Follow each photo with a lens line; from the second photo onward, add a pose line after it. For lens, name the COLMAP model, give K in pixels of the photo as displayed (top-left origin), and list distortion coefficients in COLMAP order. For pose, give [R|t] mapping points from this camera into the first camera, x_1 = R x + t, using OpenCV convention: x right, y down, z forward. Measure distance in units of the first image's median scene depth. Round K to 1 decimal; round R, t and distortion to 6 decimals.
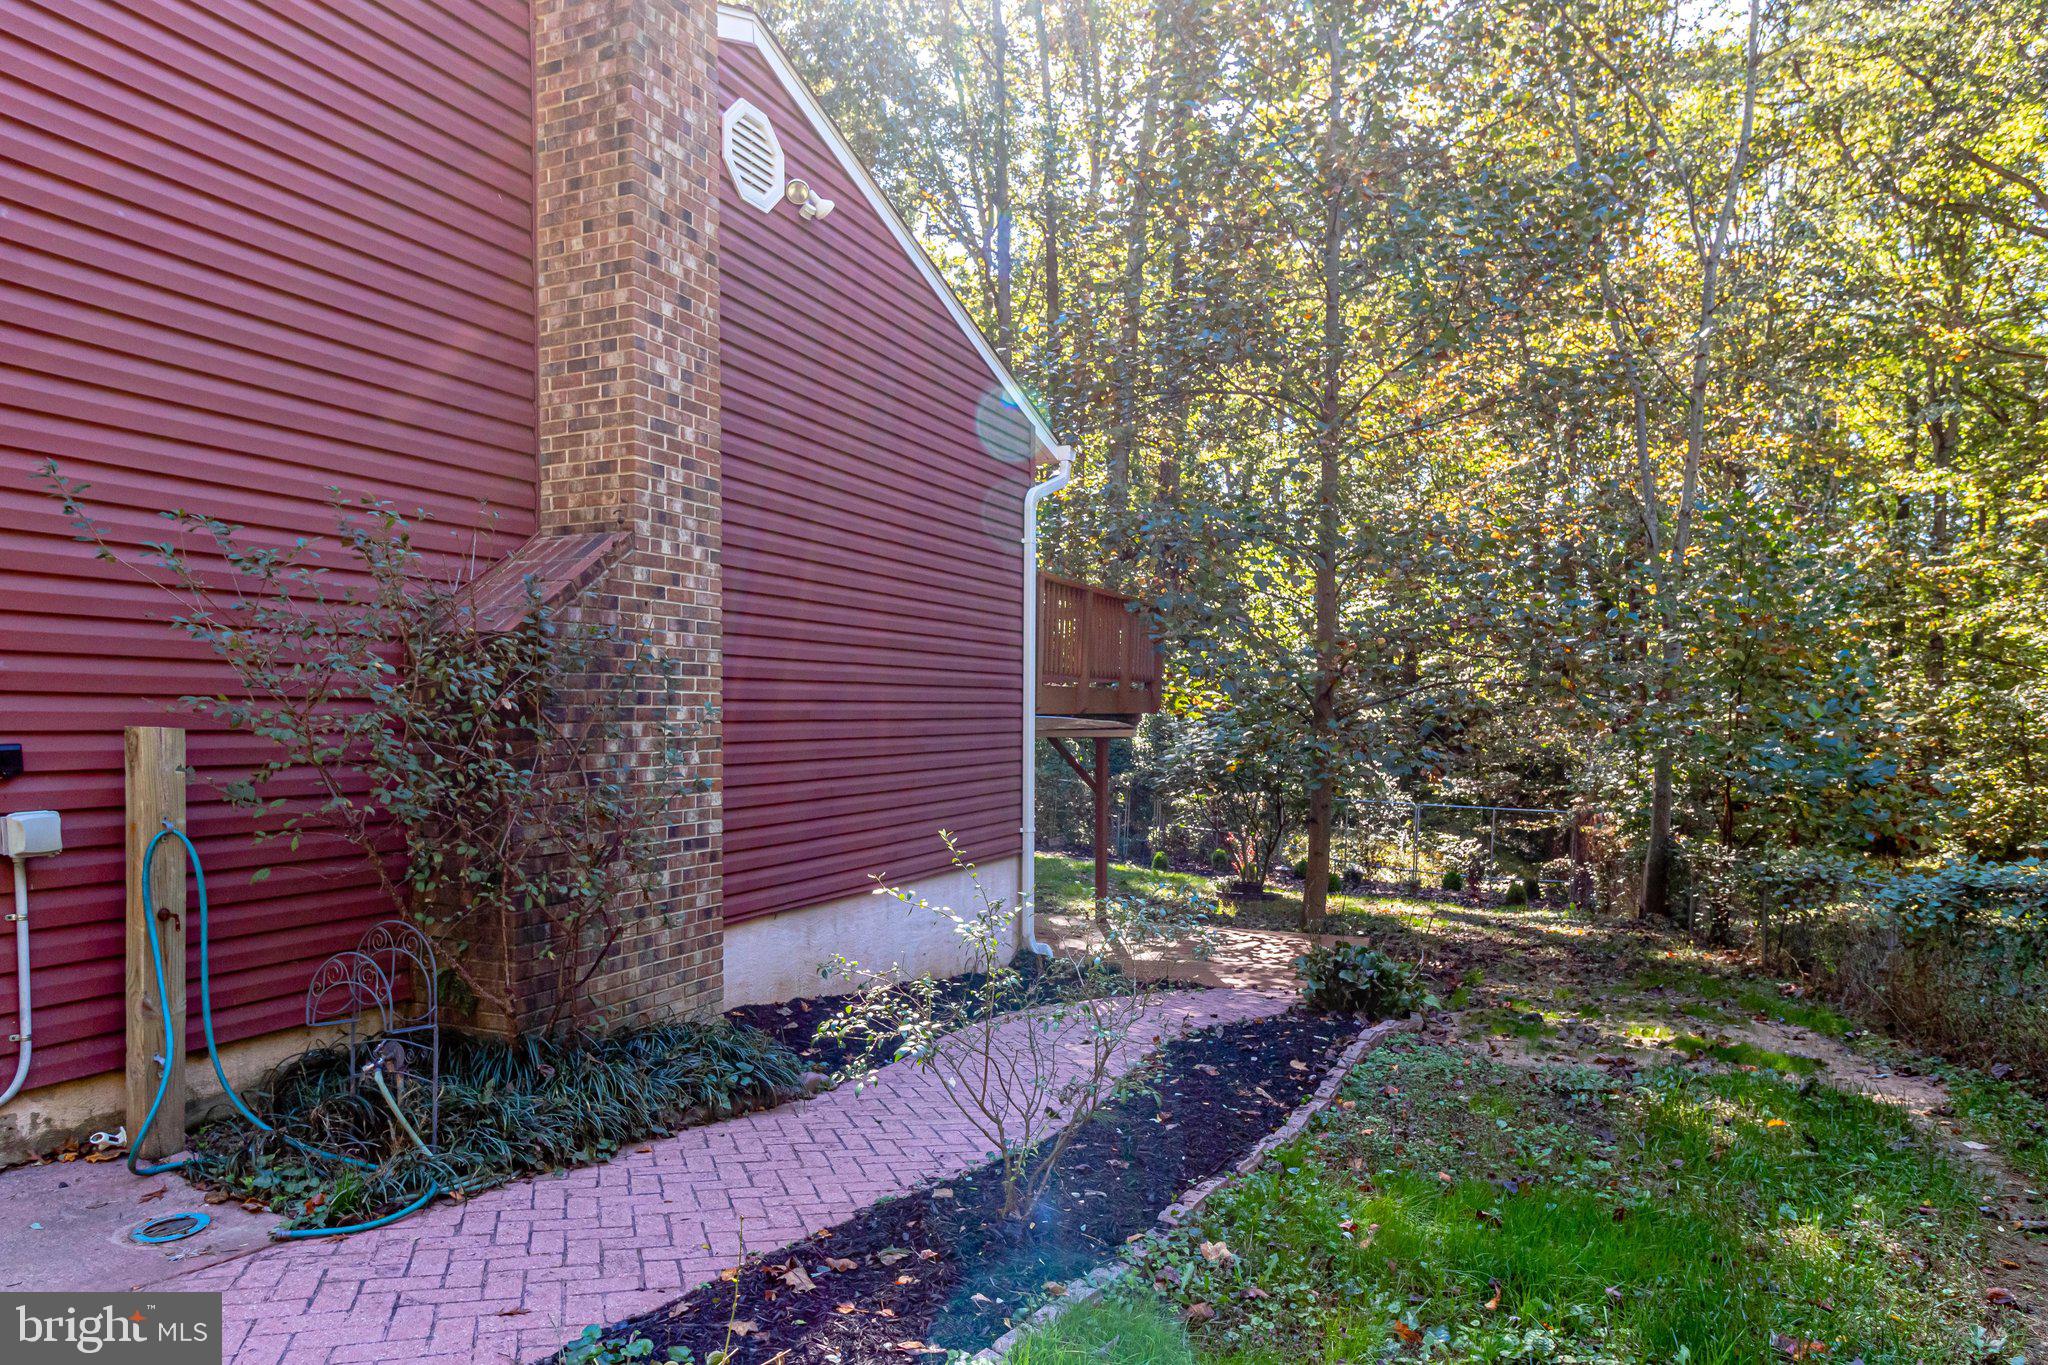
lens RADIAL K [[1216.6, 0, 1023.1], [0, 1216.6, 793.1], [0, 0, 1]] dist [-0.001774, -0.000210]
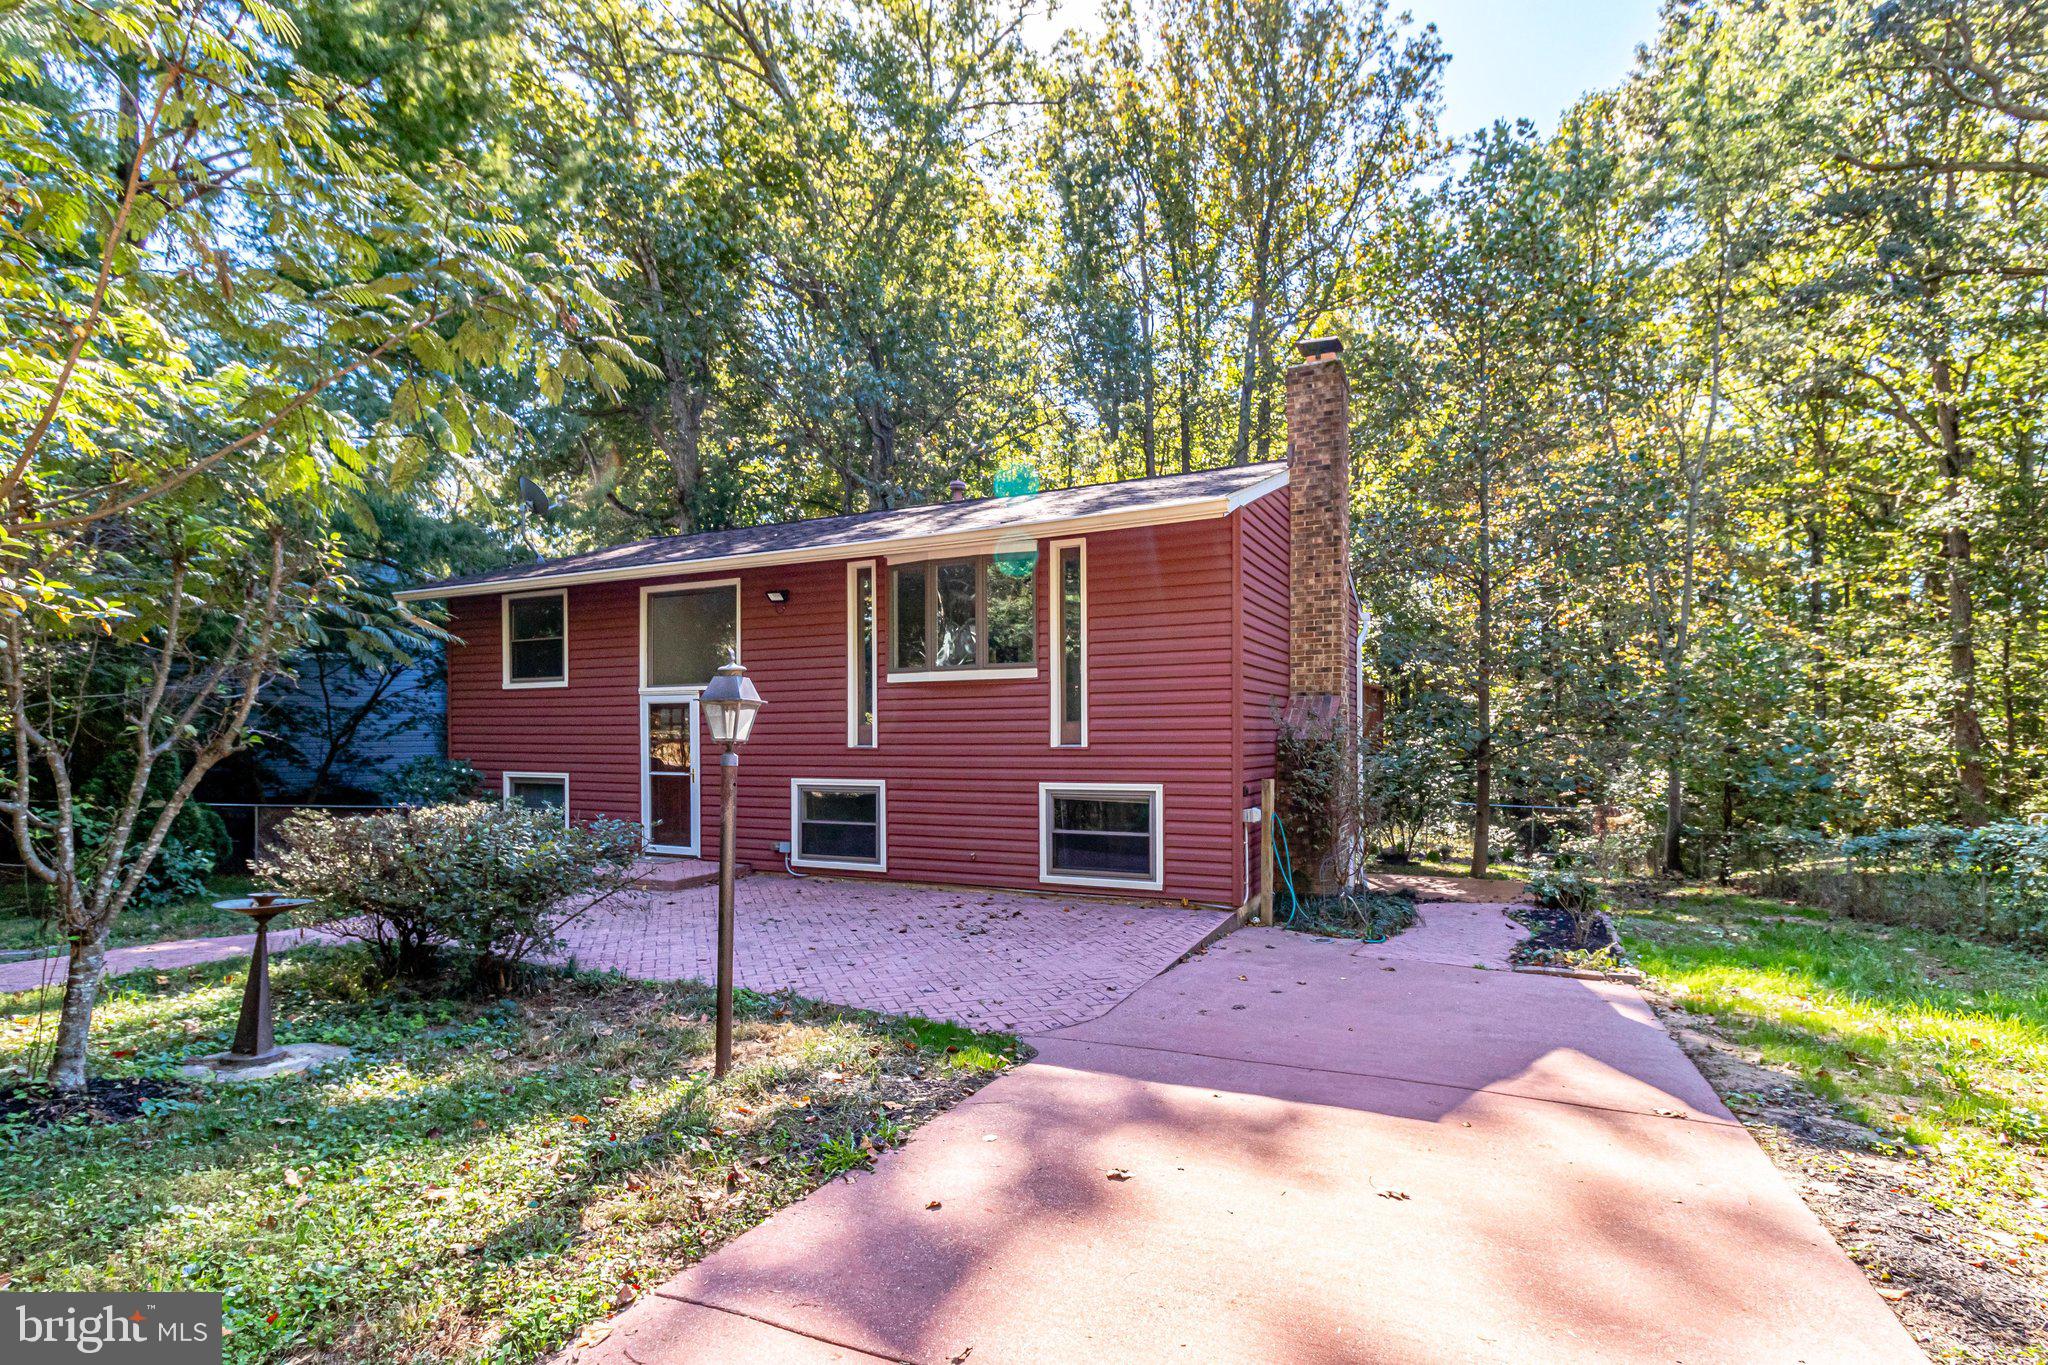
lens RADIAL K [[991.6, 0, 1023.8], [0, 991.6, 734.6], [0, 0, 1]] dist [0.000483, 0.000003]
pose [[0.999400, -0.011251, -0.032769, -0.887055], [0.009071, 0.997783, -0.065935, -0.006493], [0.033438, 0.065598, 0.997286, -1.029857]]
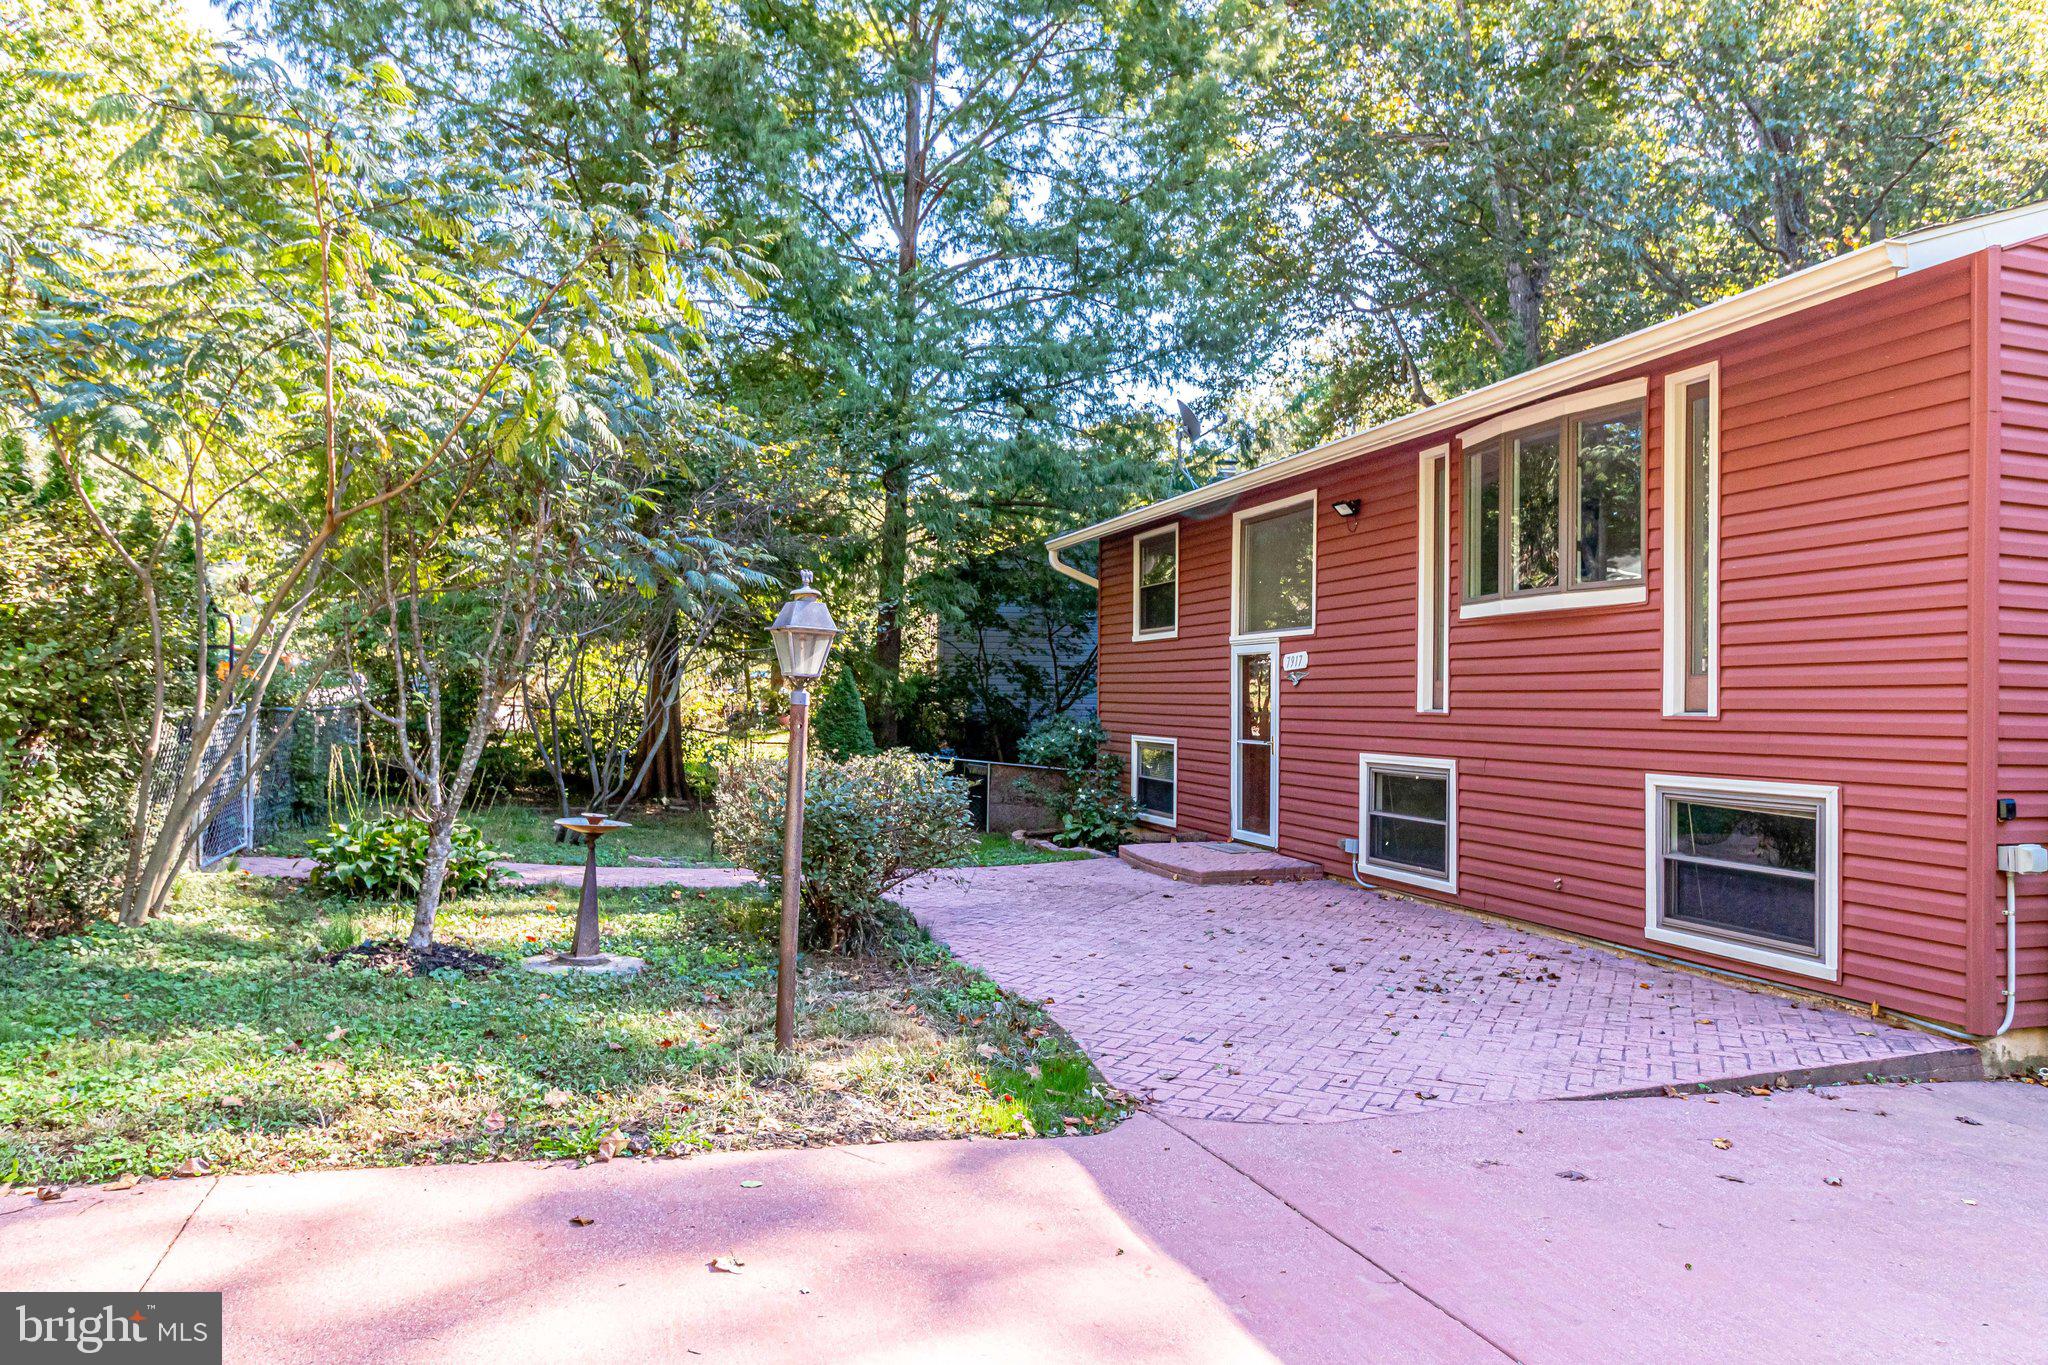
lens RADIAL K [[1288.6, 0, 1032.2], [0, 1288.6, 675.0], [0, 0, 1]] dist [0.004340, -0.000685]
pose [[0.677281, -0.011036, -0.735641, -0.316430], [-0.062375, 0.995426, -0.072360, -0.000739], [0.733075, 0.094893, 0.673495, -0.694576]]
